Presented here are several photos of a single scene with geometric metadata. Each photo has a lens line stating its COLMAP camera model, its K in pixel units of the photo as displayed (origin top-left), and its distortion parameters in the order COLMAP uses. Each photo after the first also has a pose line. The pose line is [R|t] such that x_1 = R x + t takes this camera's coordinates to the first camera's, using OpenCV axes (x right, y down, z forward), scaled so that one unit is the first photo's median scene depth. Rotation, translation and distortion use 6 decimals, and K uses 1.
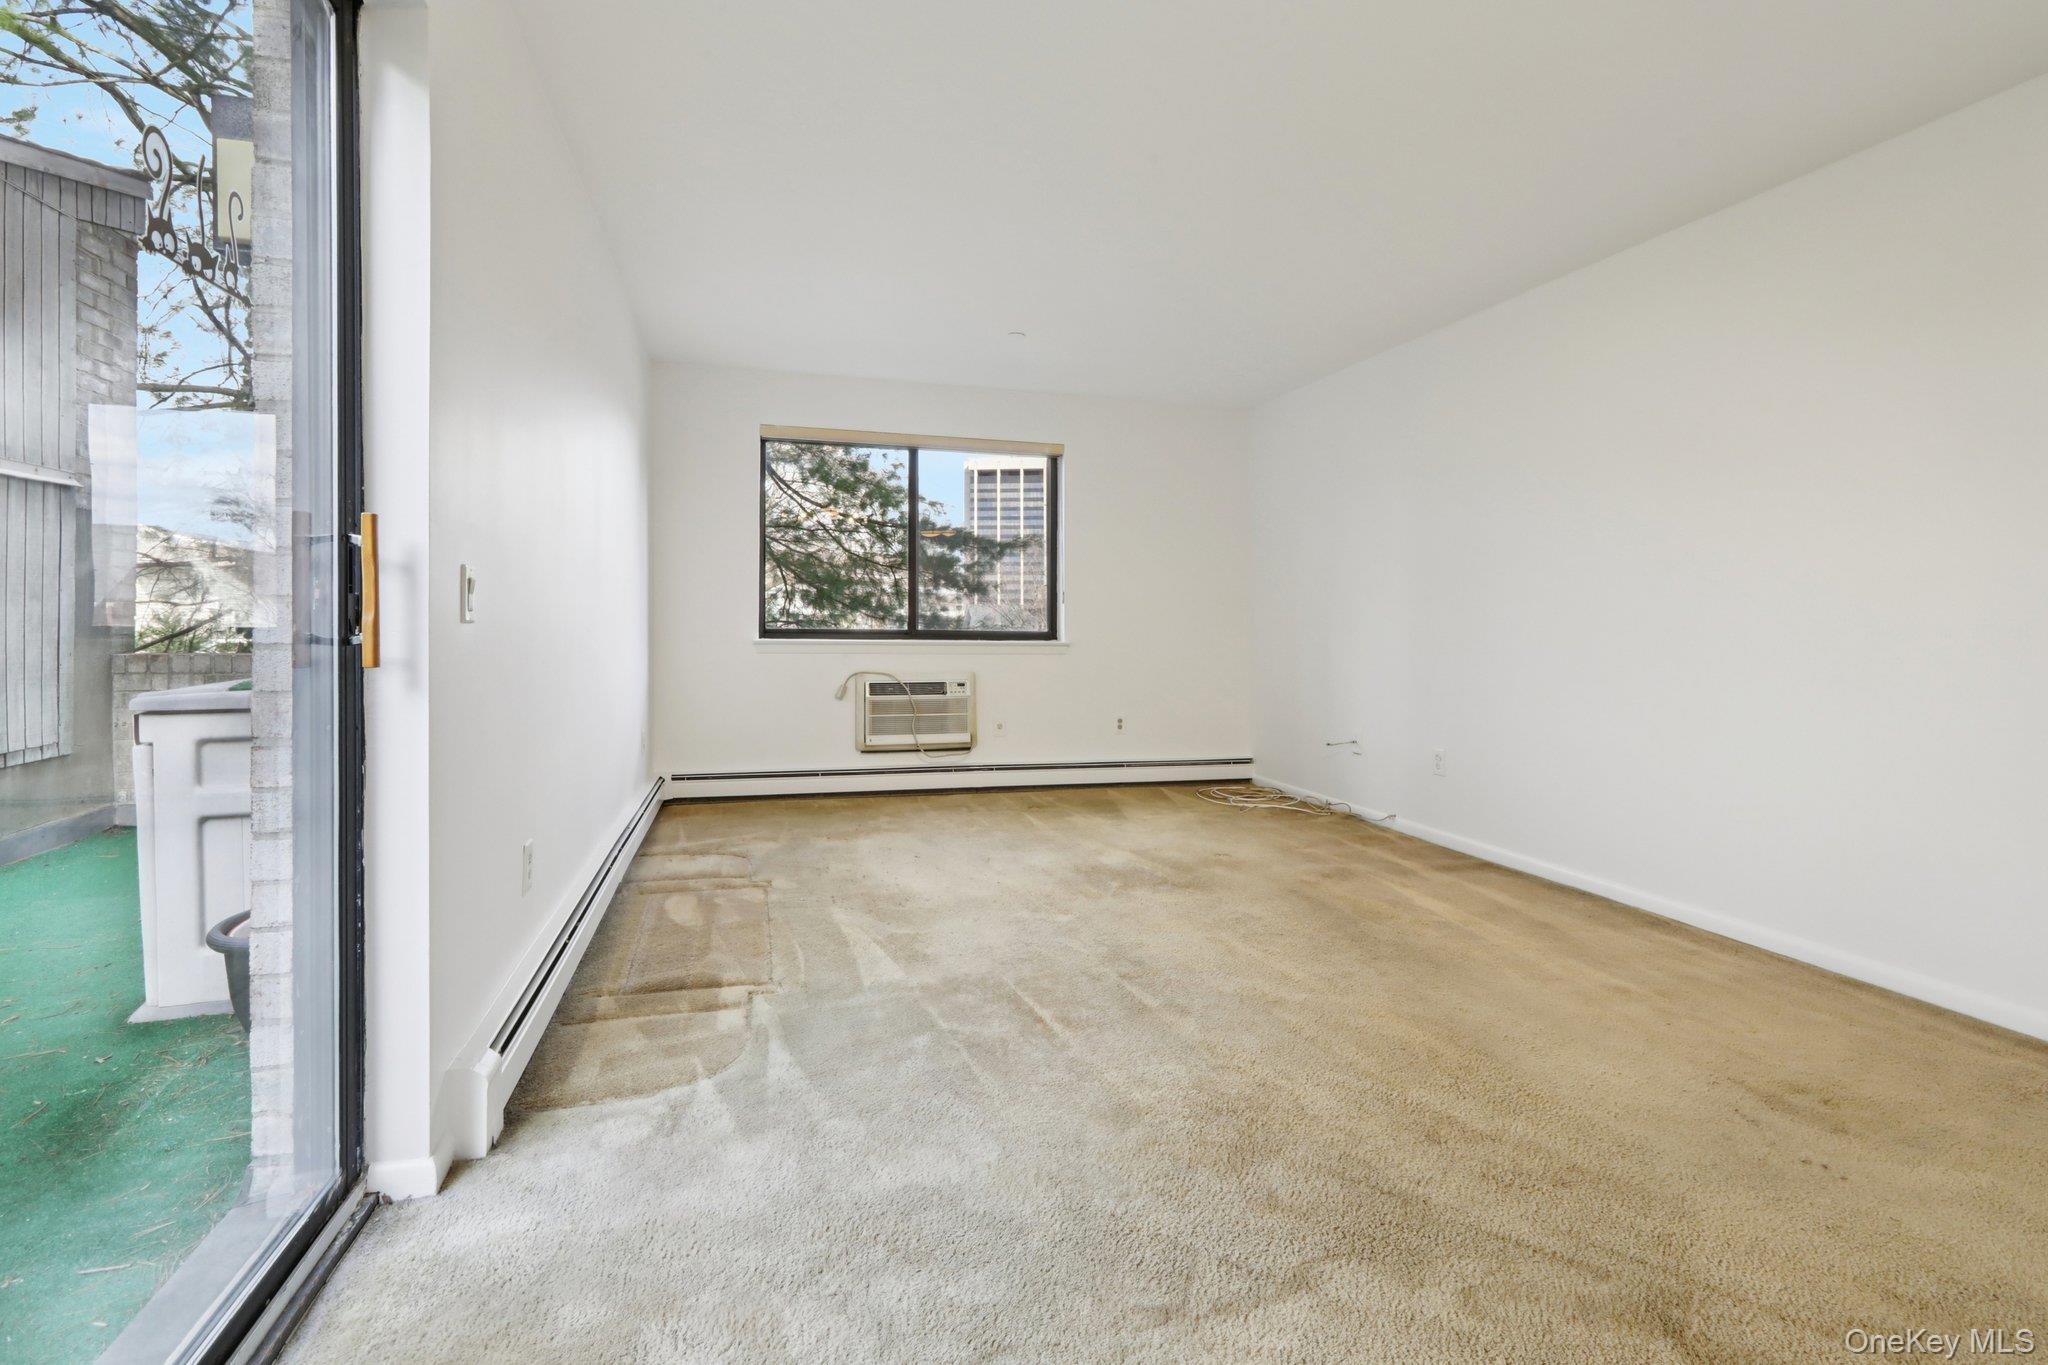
lens RADIAL K [[939.2, 0, 1018.0], [0, 939.2, 628.3], [0, 0, 1]] dist [-0.000213, -0.000015]
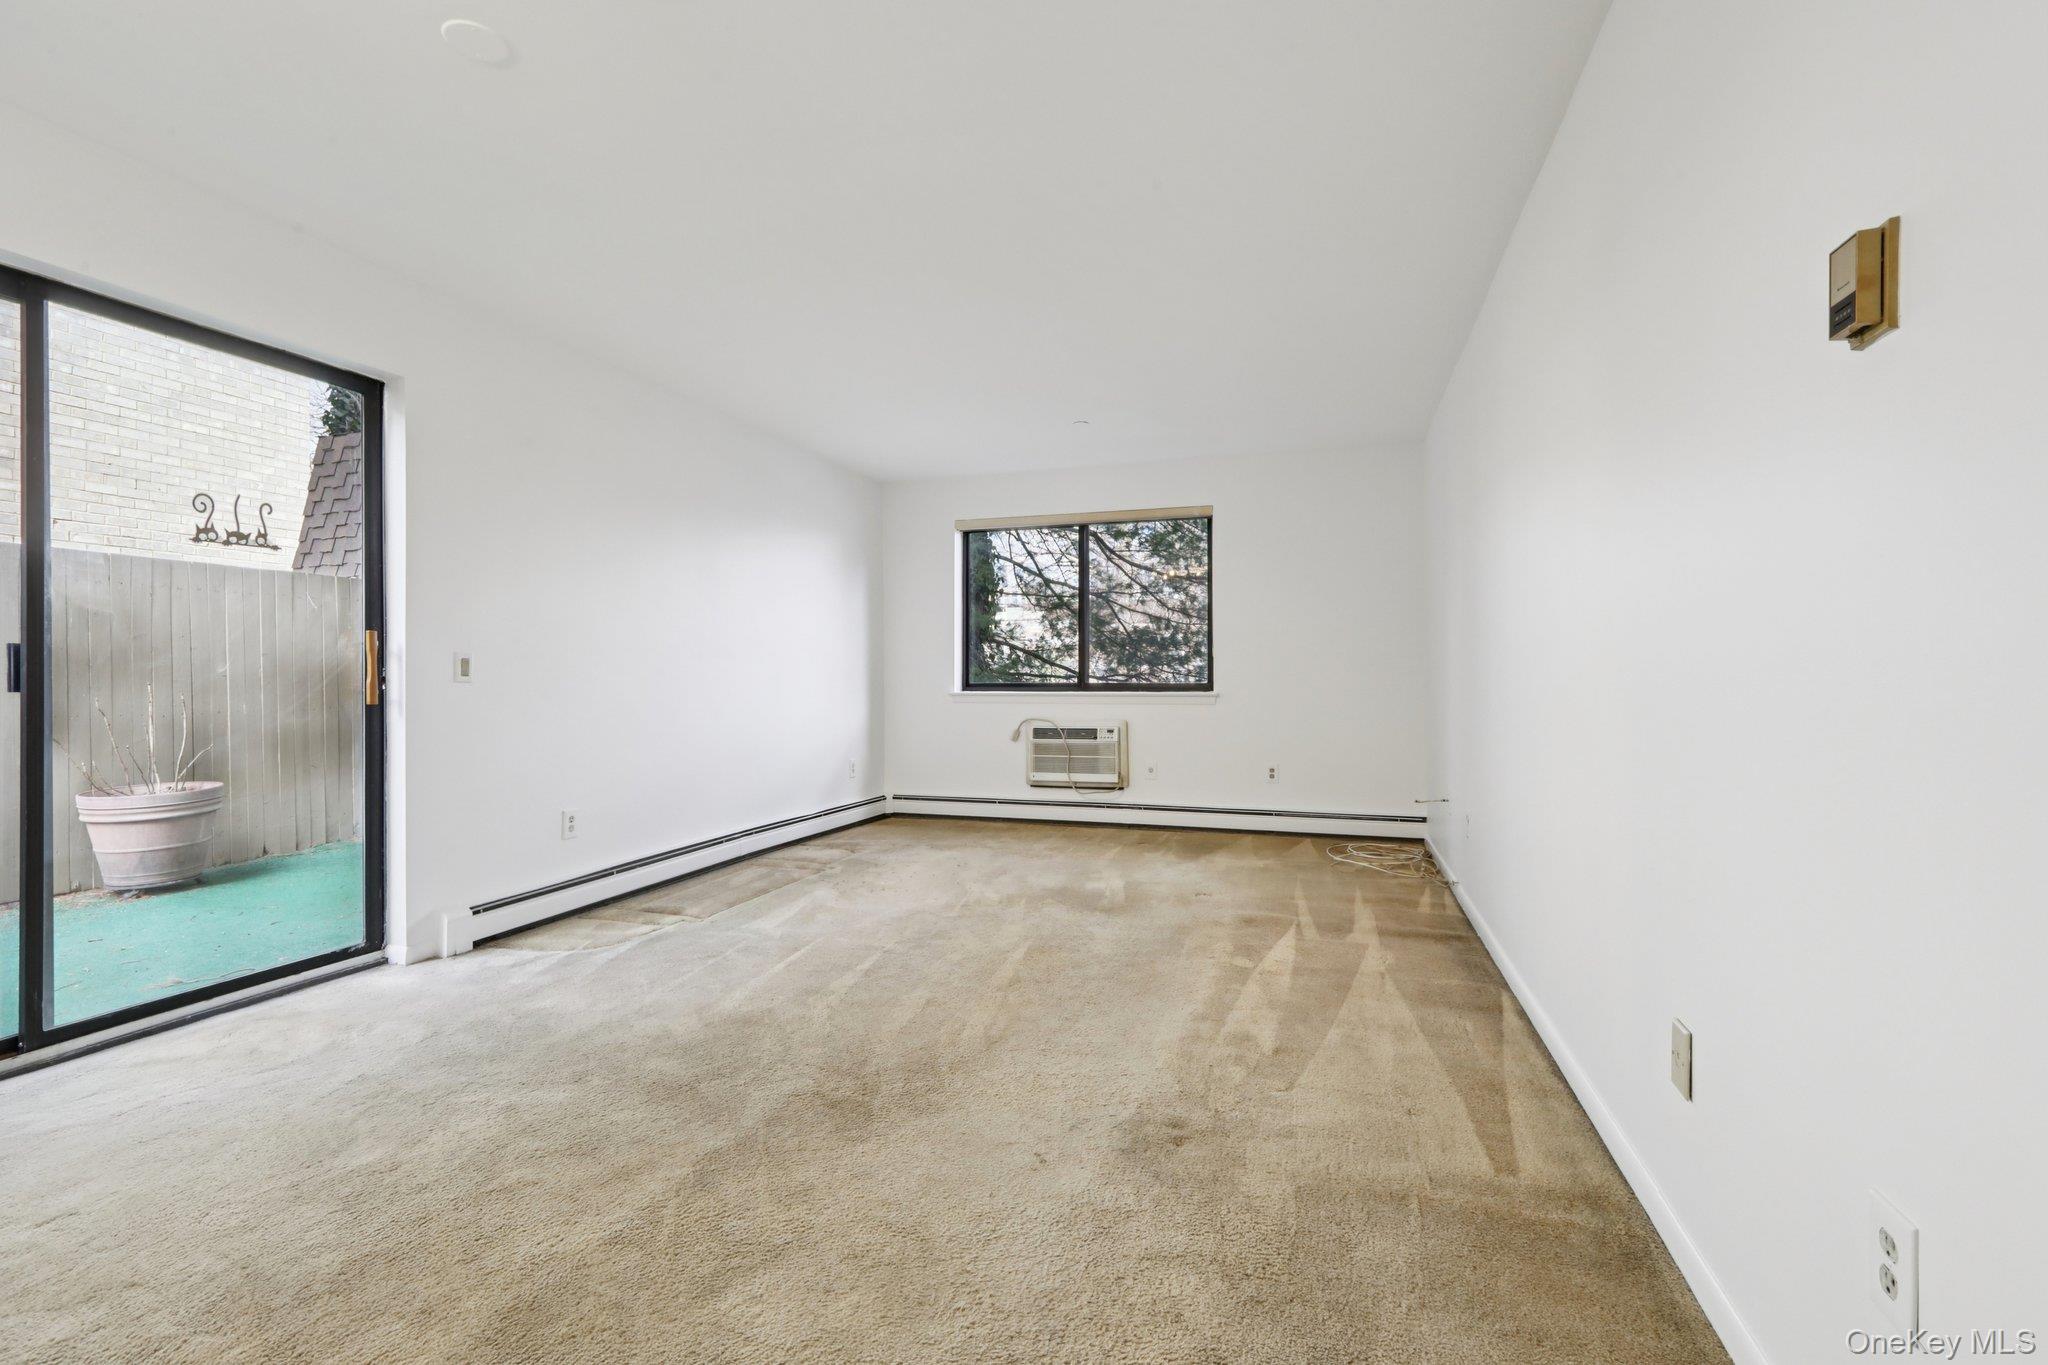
lens RADIAL K [[910.8, 0, 1024.0], [0, 910.8, 682.5], [0, 0, 1]] dist [-0.002906, 0.000227]
pose [[0.834458, -0.009713, -0.550987, 0.461562], [0.010436, 0.999944, -0.001822, 0.002262], [0.550973, -0.004230, 0.834512, 0.028413]]
